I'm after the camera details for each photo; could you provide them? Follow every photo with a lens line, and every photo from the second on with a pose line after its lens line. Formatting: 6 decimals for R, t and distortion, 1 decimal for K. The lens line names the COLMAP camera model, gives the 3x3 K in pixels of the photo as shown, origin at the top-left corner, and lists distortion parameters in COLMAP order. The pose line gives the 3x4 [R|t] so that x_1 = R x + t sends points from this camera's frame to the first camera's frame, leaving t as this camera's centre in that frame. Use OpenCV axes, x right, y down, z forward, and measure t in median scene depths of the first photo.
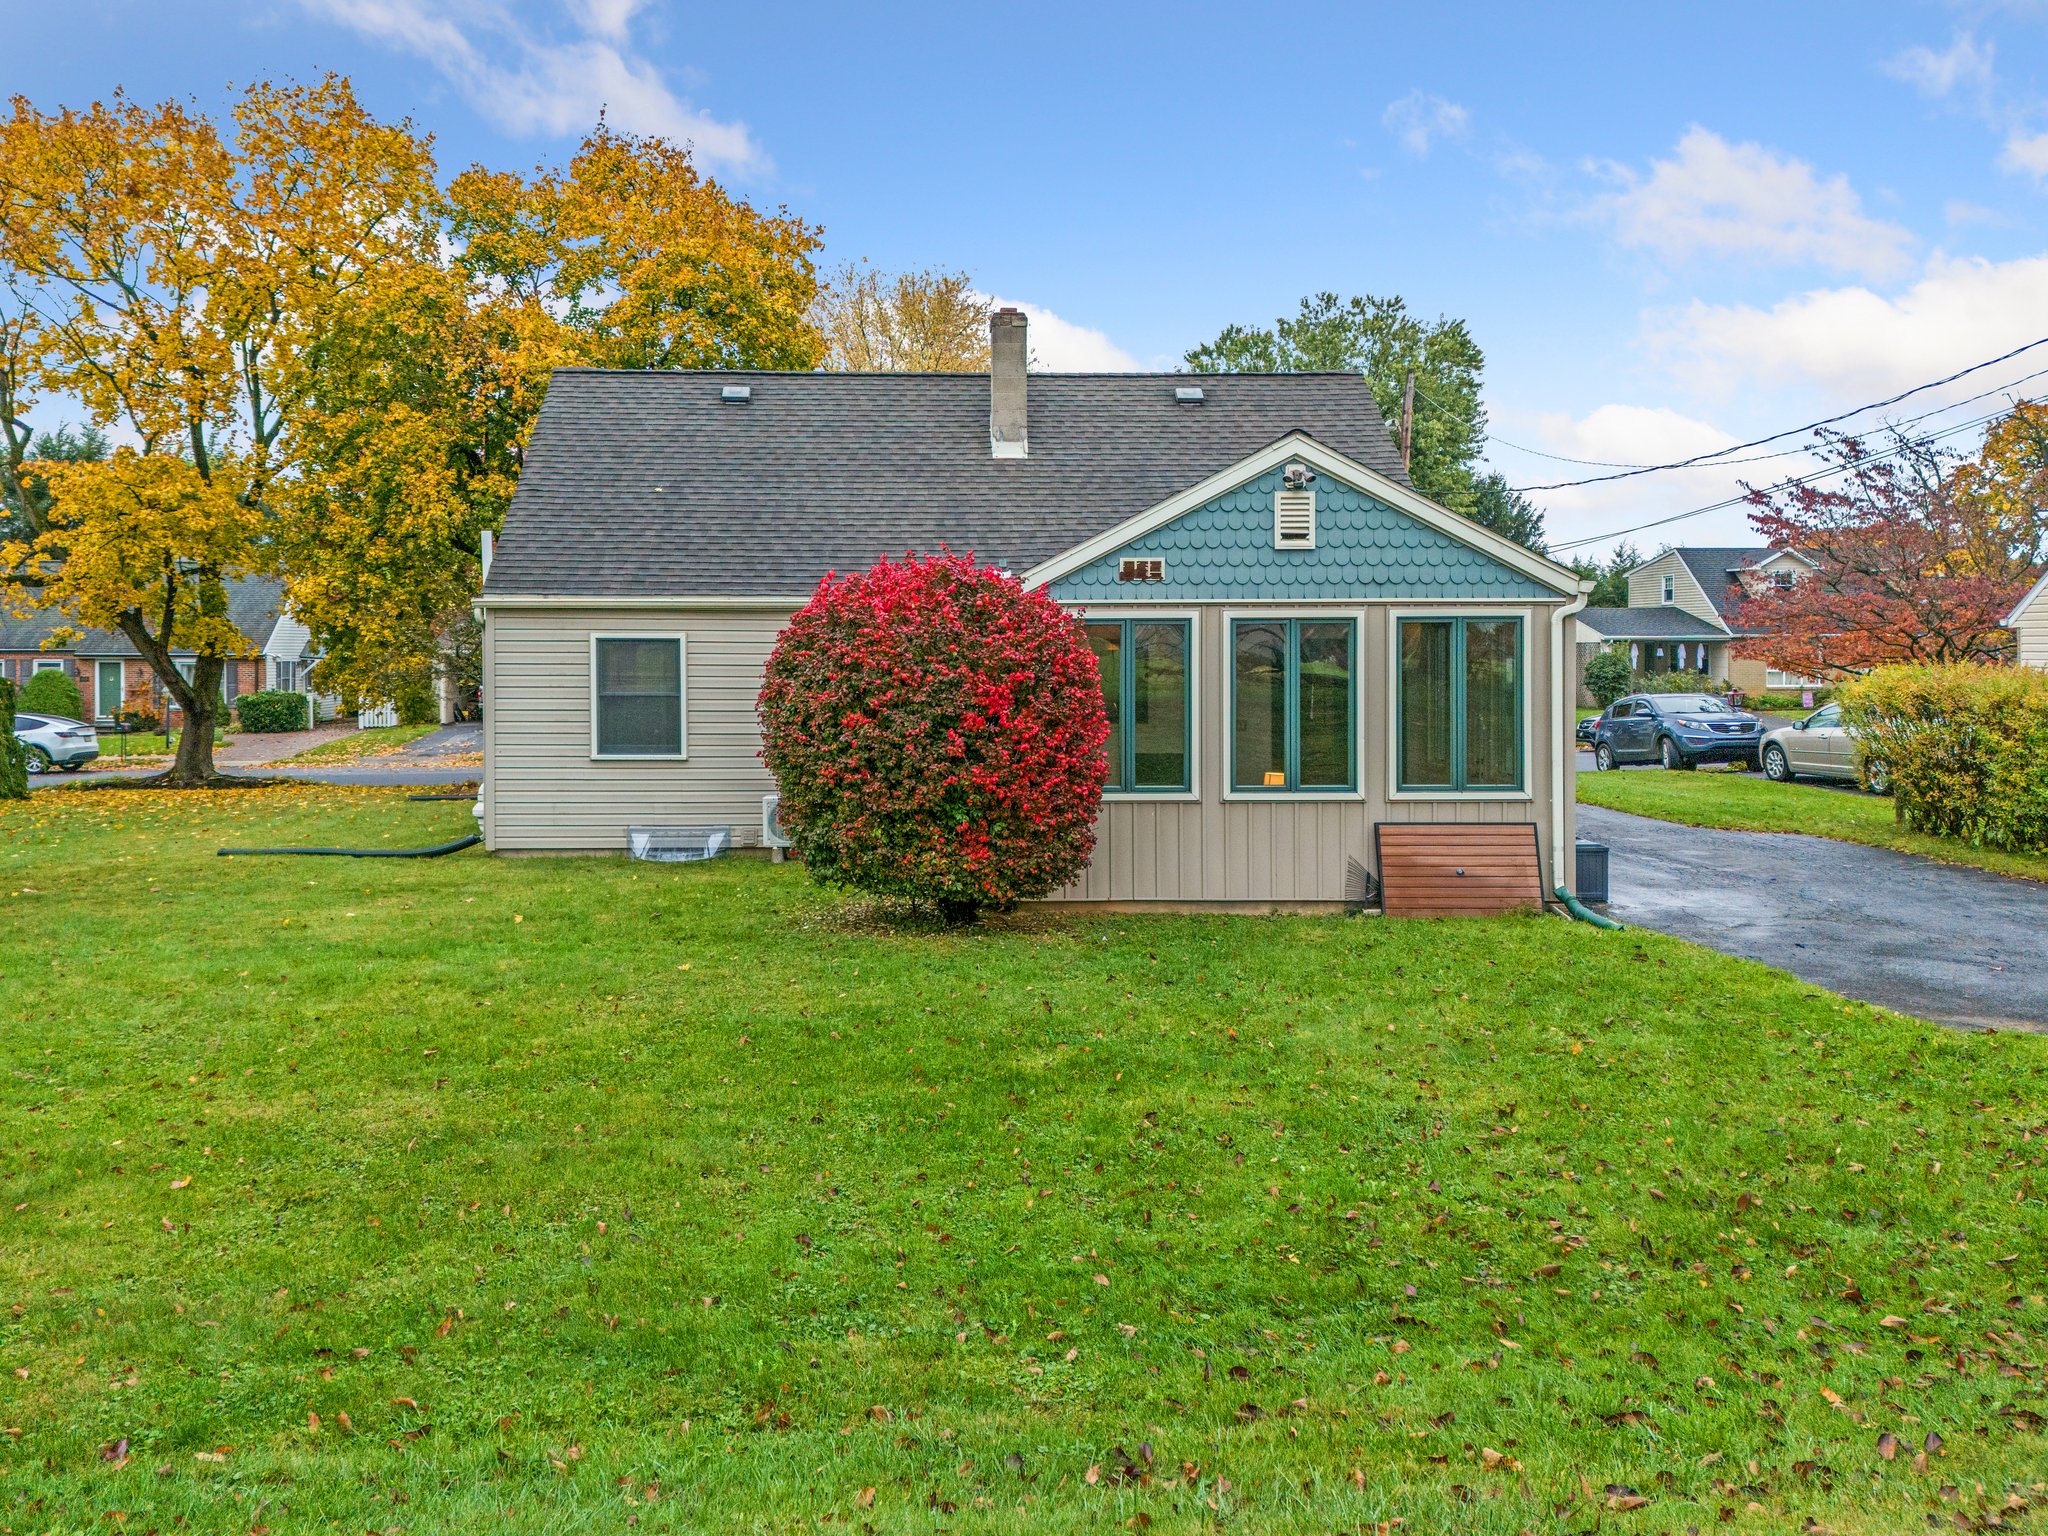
lens RADIAL K [[1528.8, 0, 963.3], [0, 1528.8, 687.1], [0, 0, 1]] dist [0.184303, -0.391383]
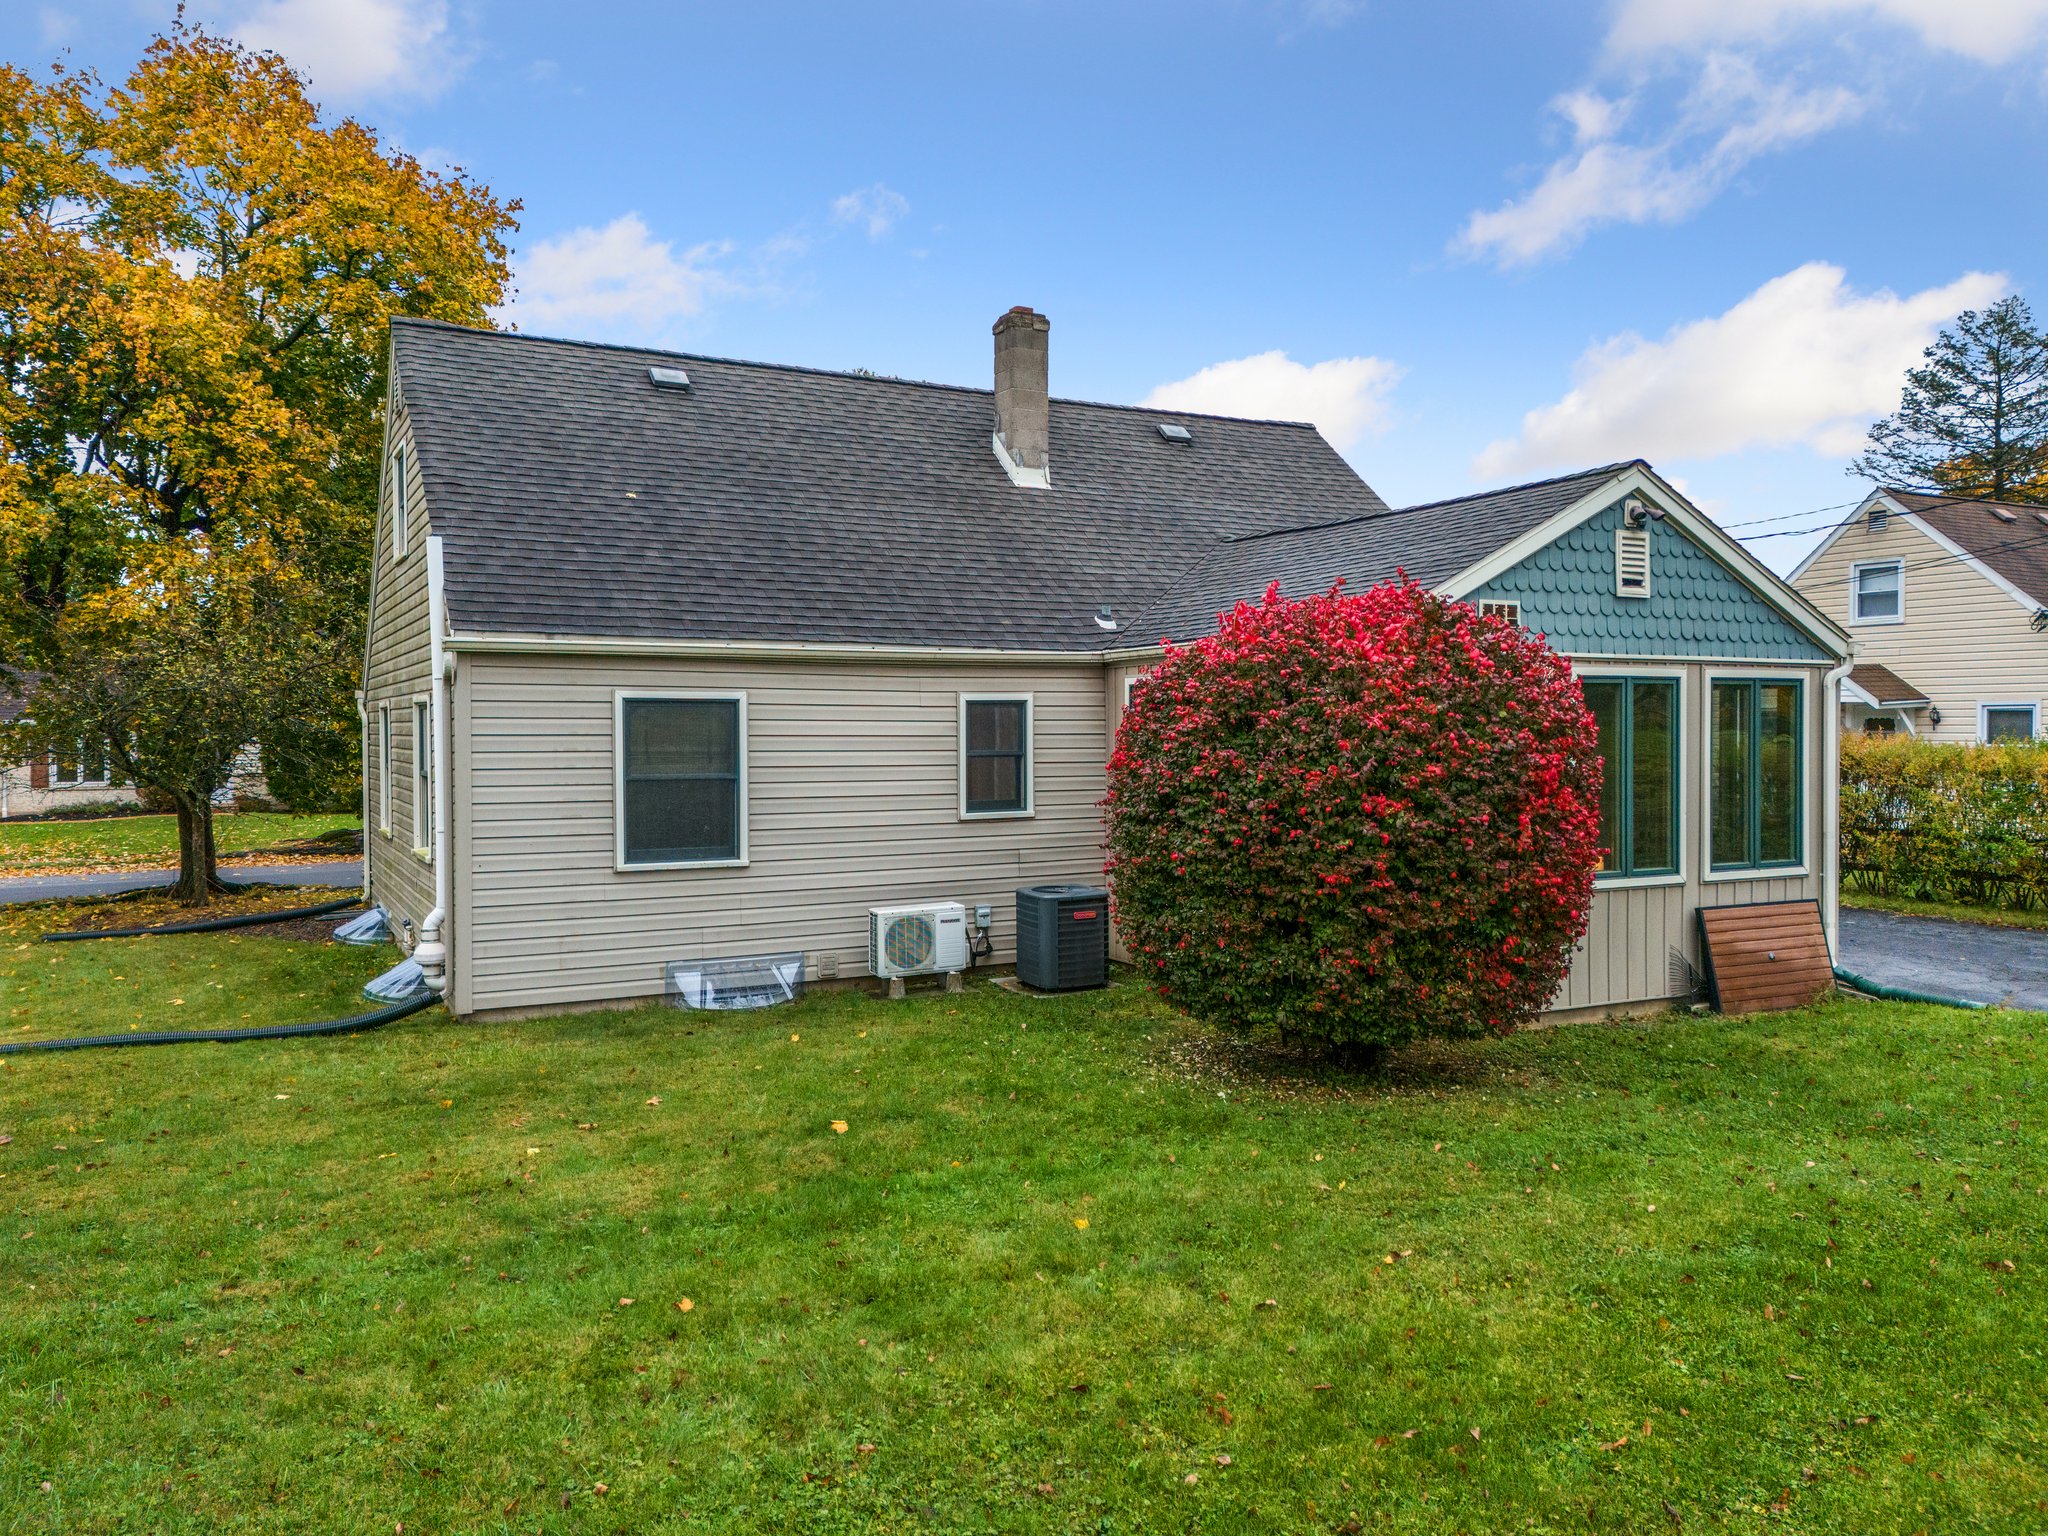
lens RADIAL K [[1525.8, 0, 1024.0], [0, 1525.8, 768.0], [0, 0, 1]] dist [0.045080, -0.006224]
pose [[0.900744, -0.010200, 0.434231, -0.467861], [0.011223, 0.999937, 0.000207, 0.002530], [-0.434206, 0.004688, 0.900802, 0.367717]]
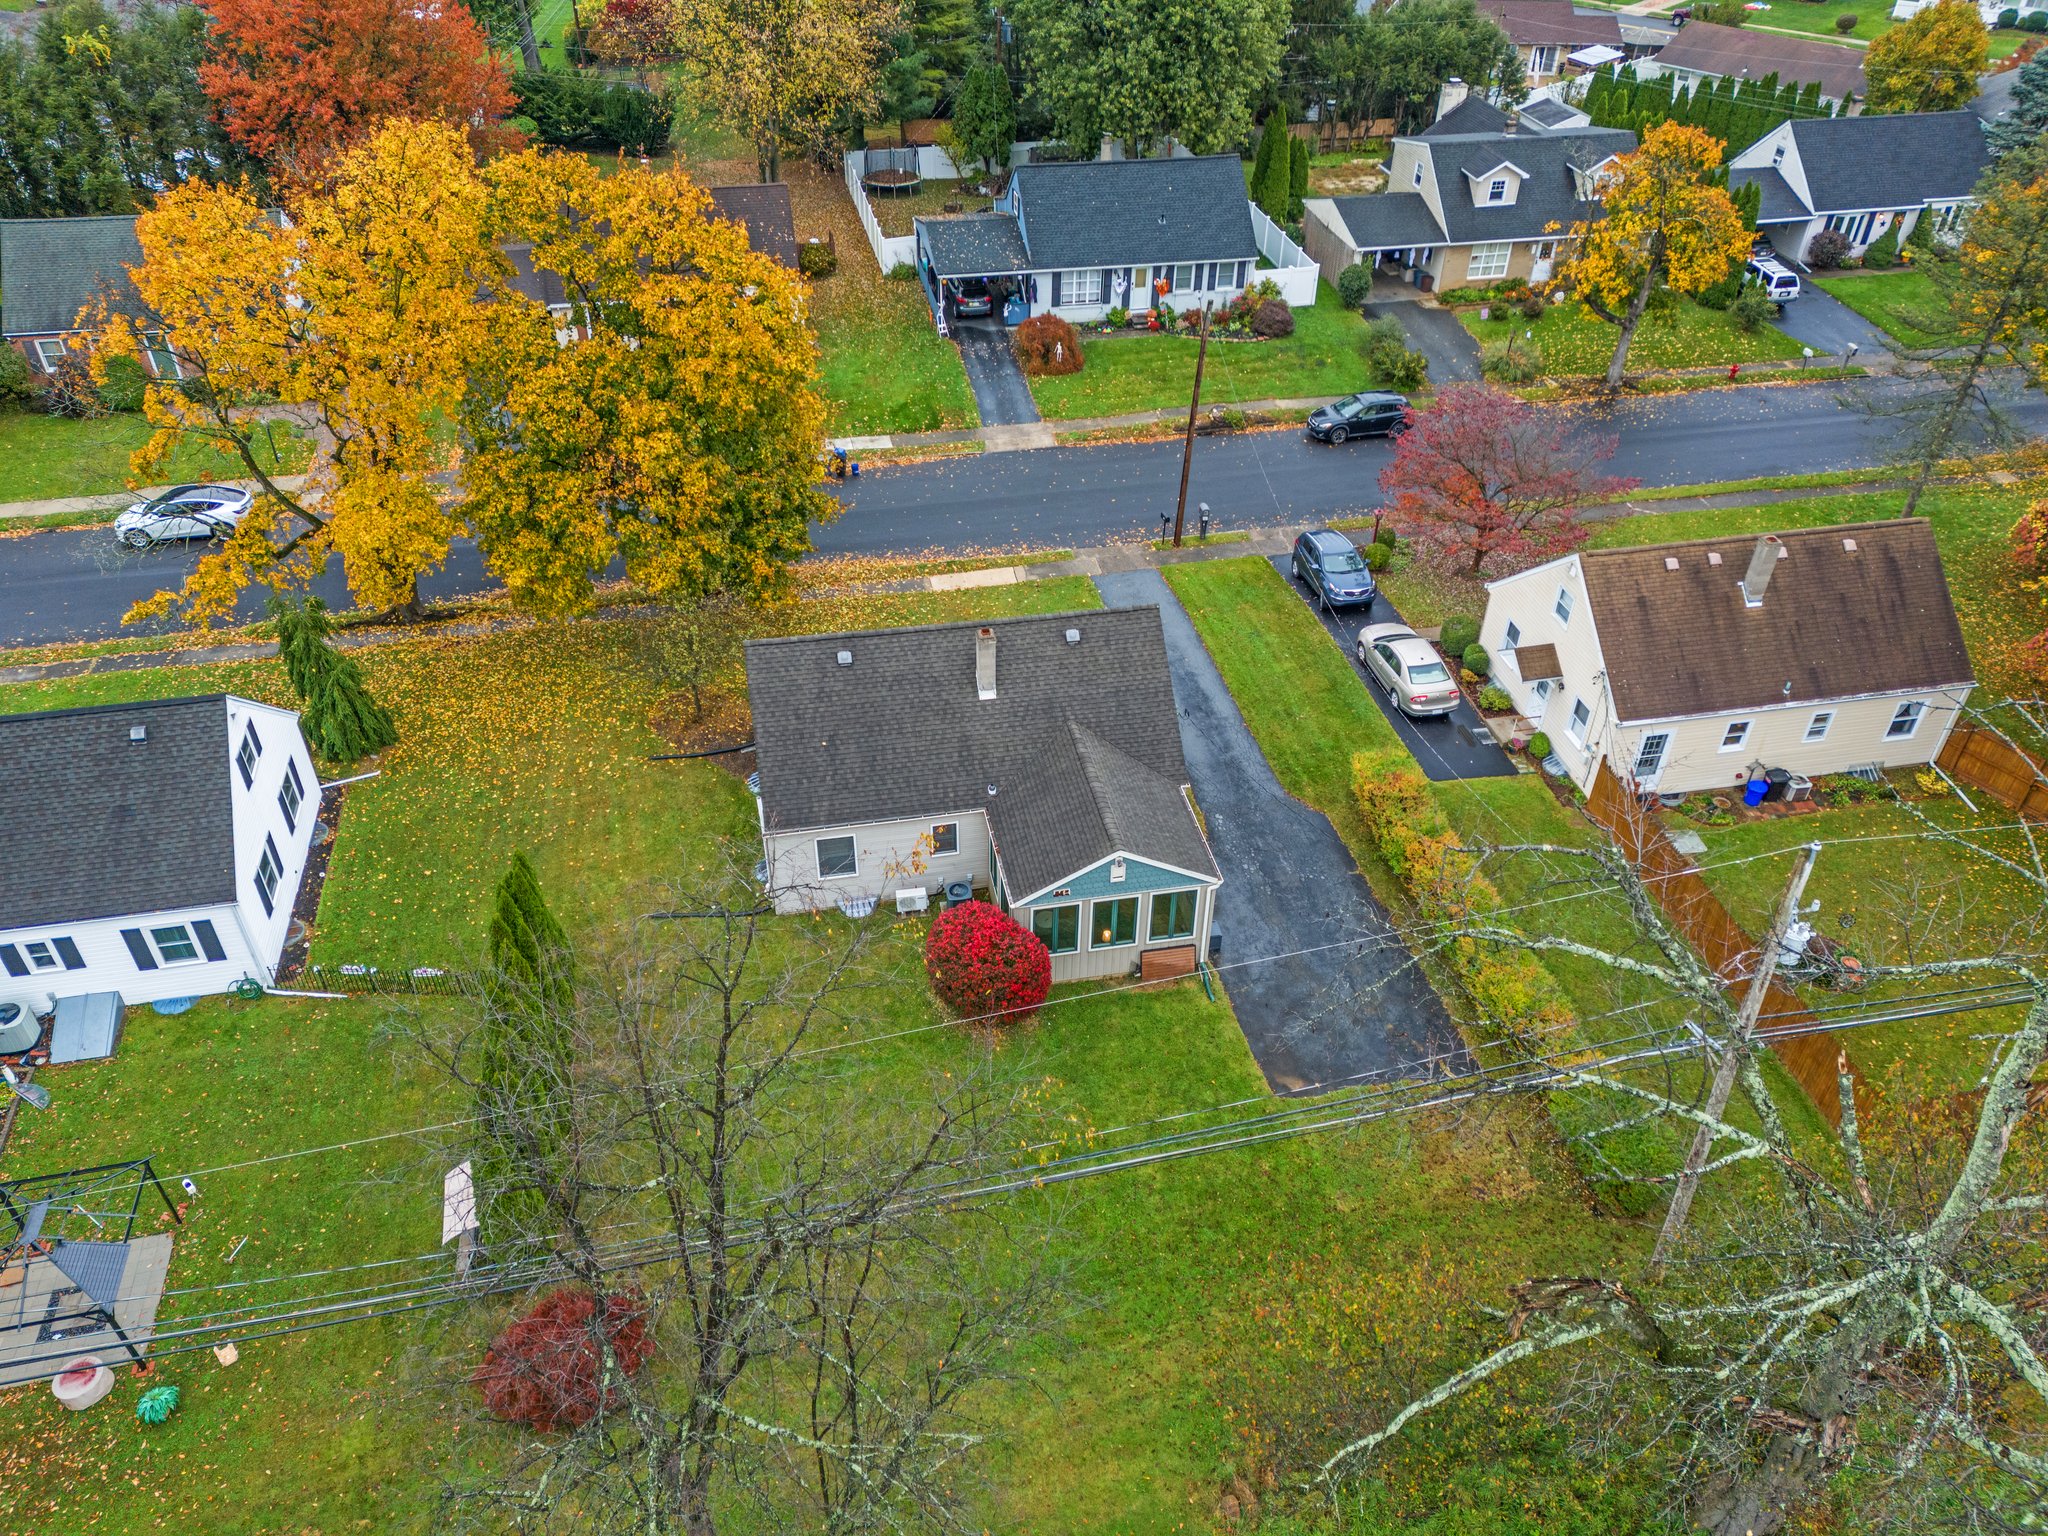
lens RADIAL K [[1525.8, 0, 1024.0], [0, 1525.8, 768.0], [0, 0, 1]] dist [0.045080, -0.006224]
pose [[0.988212, -0.079855, 0.130615, -0.276175], [-0.013077, 0.806032, 0.591728, -1.809084], [-0.152532, -0.586460, 0.795486, -0.967305]]
